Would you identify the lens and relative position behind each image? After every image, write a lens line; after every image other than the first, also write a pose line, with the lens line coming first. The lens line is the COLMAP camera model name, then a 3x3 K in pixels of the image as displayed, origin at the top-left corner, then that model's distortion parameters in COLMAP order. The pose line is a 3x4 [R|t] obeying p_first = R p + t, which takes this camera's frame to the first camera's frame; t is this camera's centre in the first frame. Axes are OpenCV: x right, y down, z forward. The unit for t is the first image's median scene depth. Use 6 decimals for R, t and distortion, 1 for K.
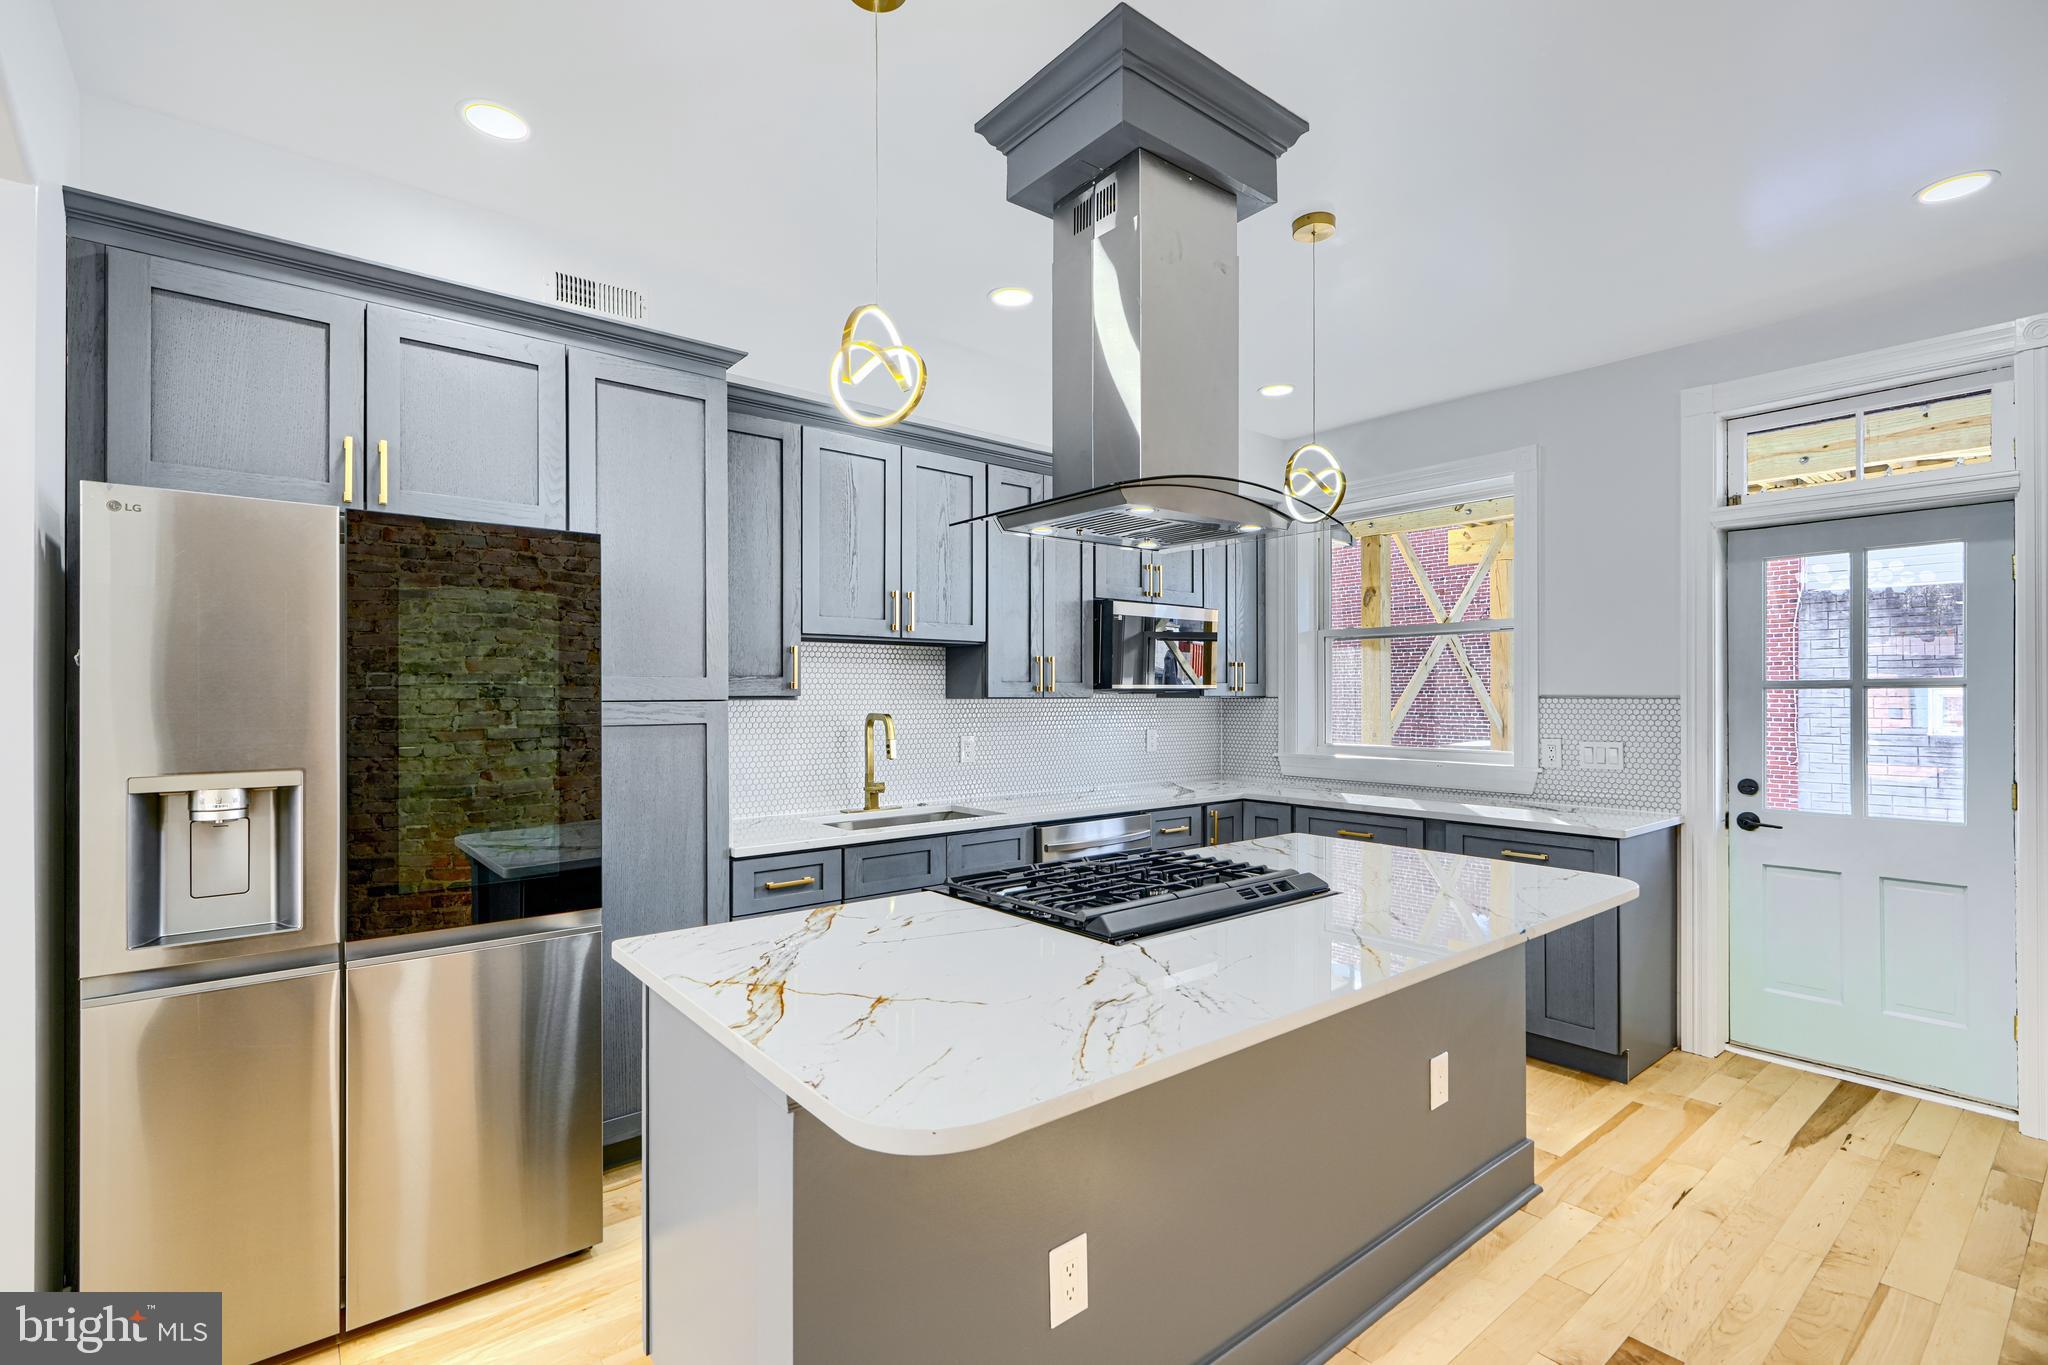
lens RADIAL K [[917.0, 0, 1031.9], [0, 917.0, 692.7], [0, 0, 1]] dist [0.000008, -0.000234]
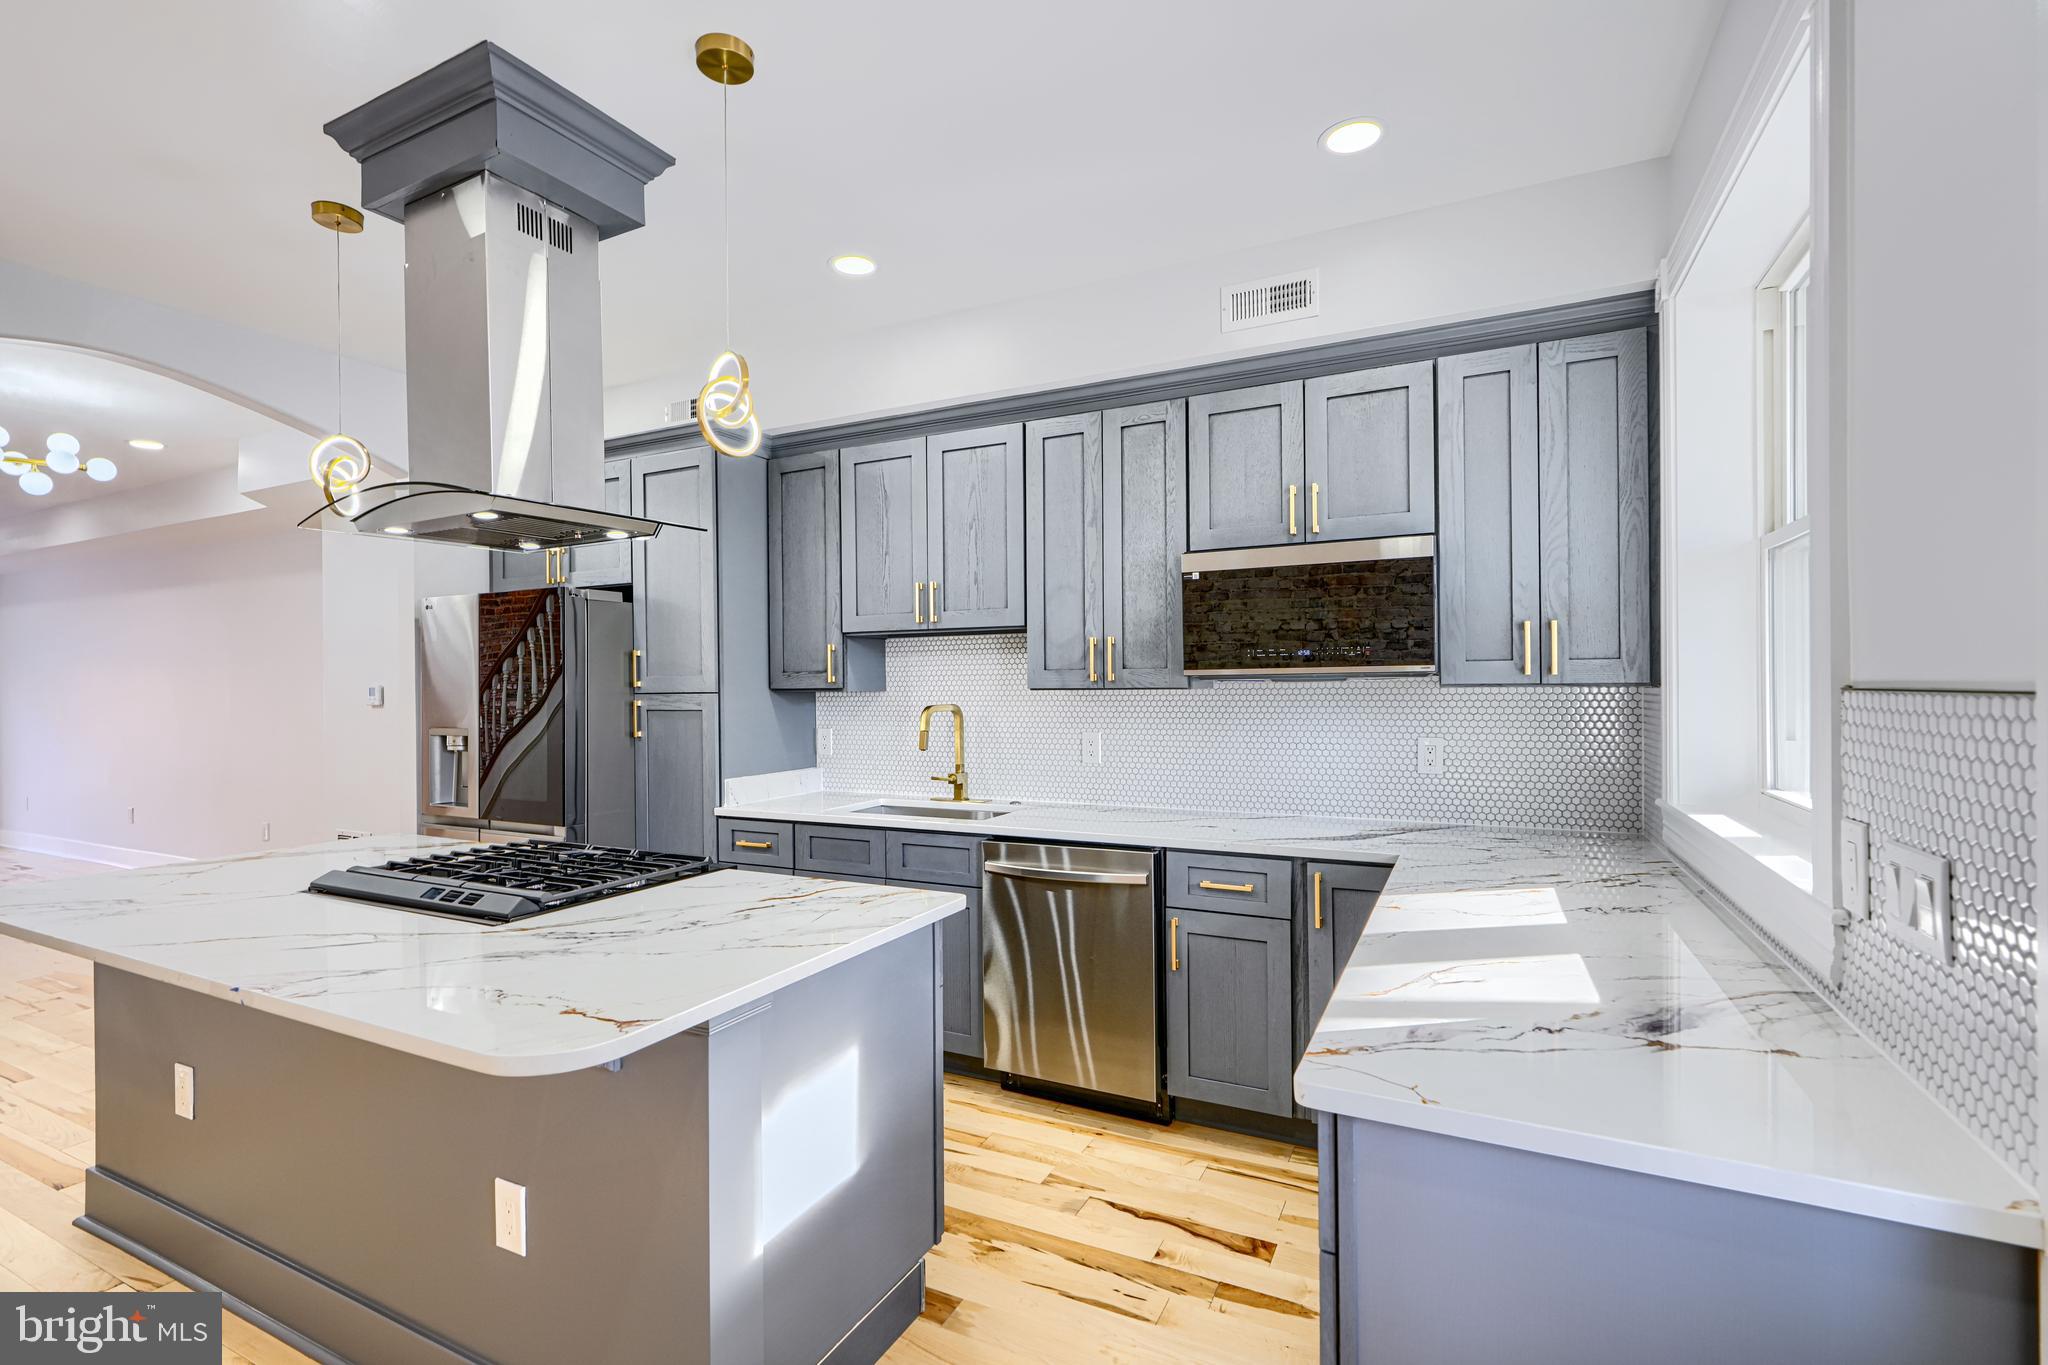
lens RADIAL K [[917.0, 0, 1033.0], [0, 917.0, 682.3], [0, 0, 1]] dist [0.000008, -0.000234]
pose [[0.411675, -0.004305, -0.911321, 0.783245], [0.008487, 0.999964, -0.000890, -0.000187], [0.911291, -0.007368, 0.411696, 0.669019]]
